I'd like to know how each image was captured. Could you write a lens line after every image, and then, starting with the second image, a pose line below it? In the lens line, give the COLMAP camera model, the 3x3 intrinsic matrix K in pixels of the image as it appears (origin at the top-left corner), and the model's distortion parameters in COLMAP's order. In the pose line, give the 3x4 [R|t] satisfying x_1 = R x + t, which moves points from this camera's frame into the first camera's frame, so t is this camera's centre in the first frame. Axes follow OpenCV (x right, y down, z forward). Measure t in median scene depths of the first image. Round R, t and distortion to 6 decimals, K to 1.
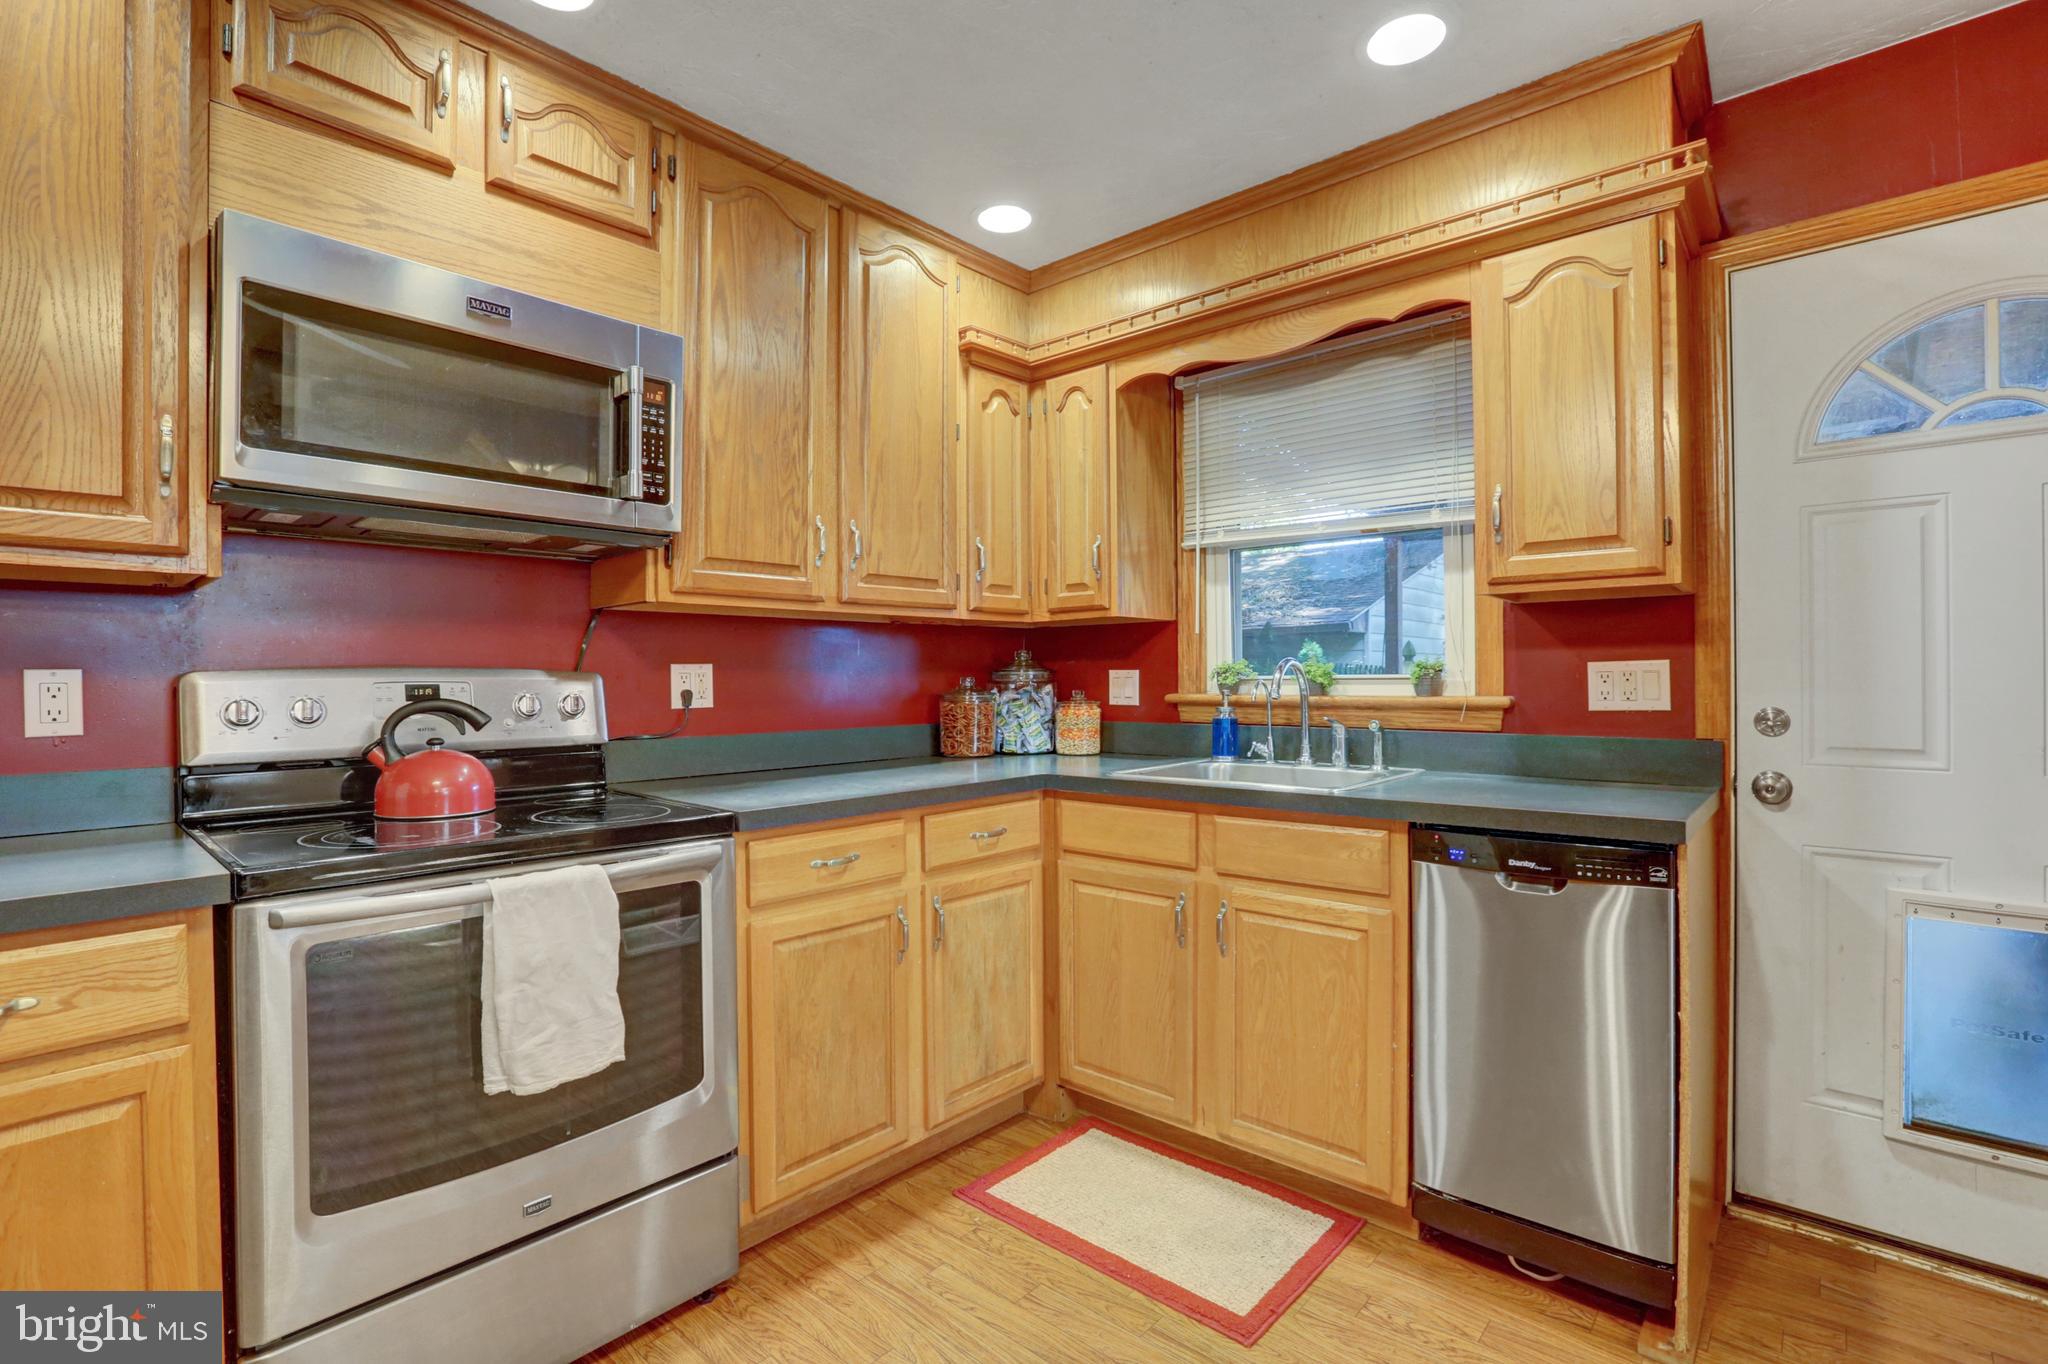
lens RADIAL K [[950.5, 0, 1028.2], [0, 950.5, 677.7], [0, 0, 1]] dist [-0.046559, 0.012449]
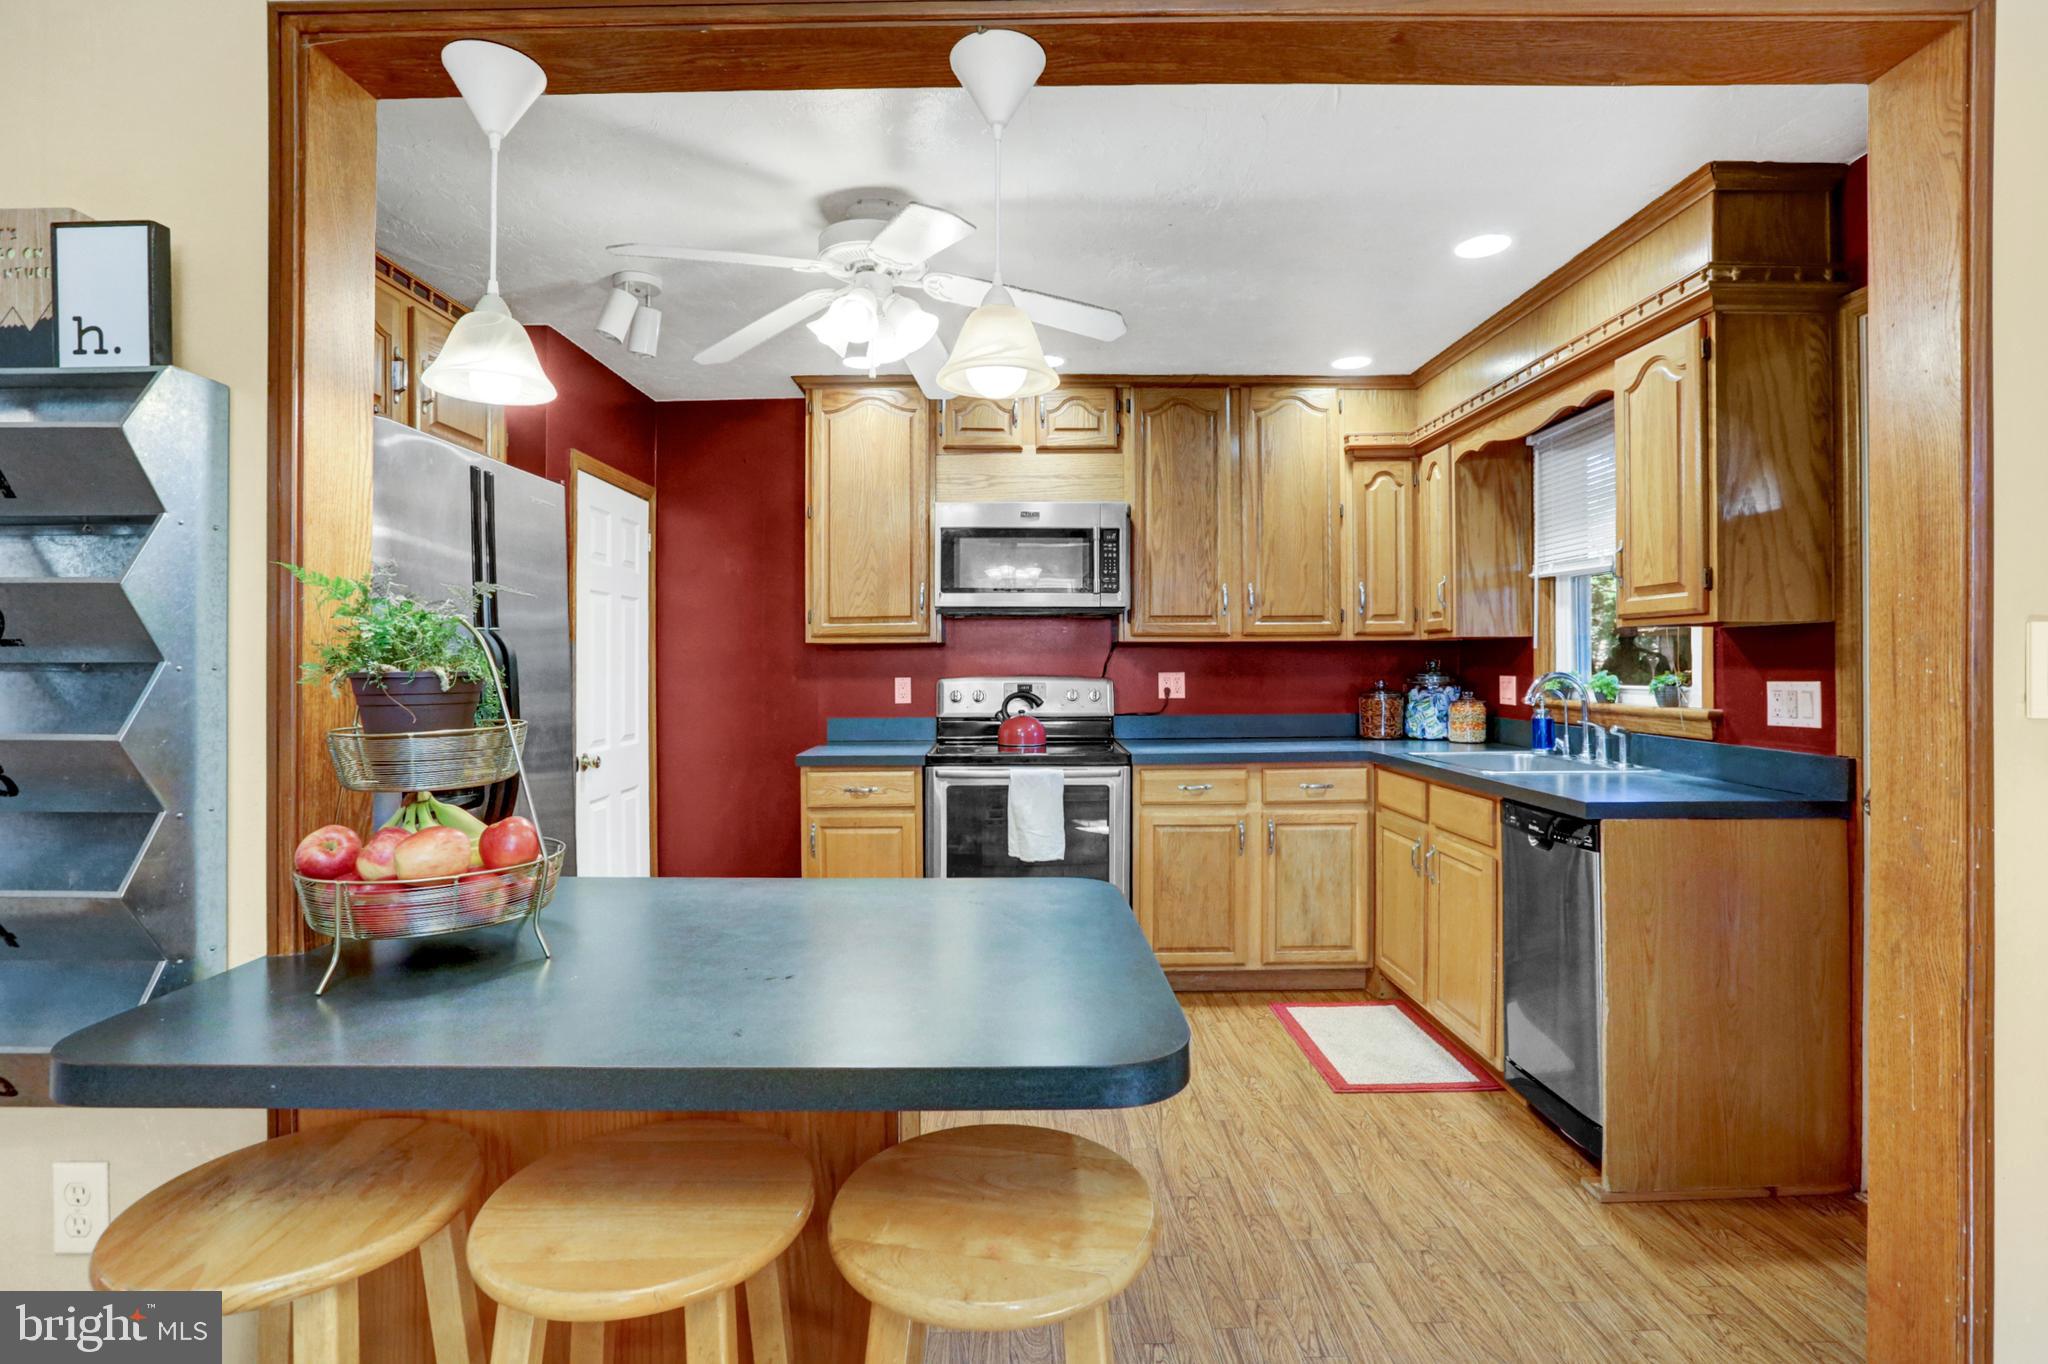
lens RADIAL K [[950.5, 0, 1021.8], [0, 950.5, 666.0], [0, 0, 1]] dist [-0.046559, 0.012449]
pose [[0.670420, 0.006303, -0.741955, 0.866846], [0.001986, 0.999945, 0.010290, -0.051225], [0.741979, -0.008372, 0.670371, -0.417573]]
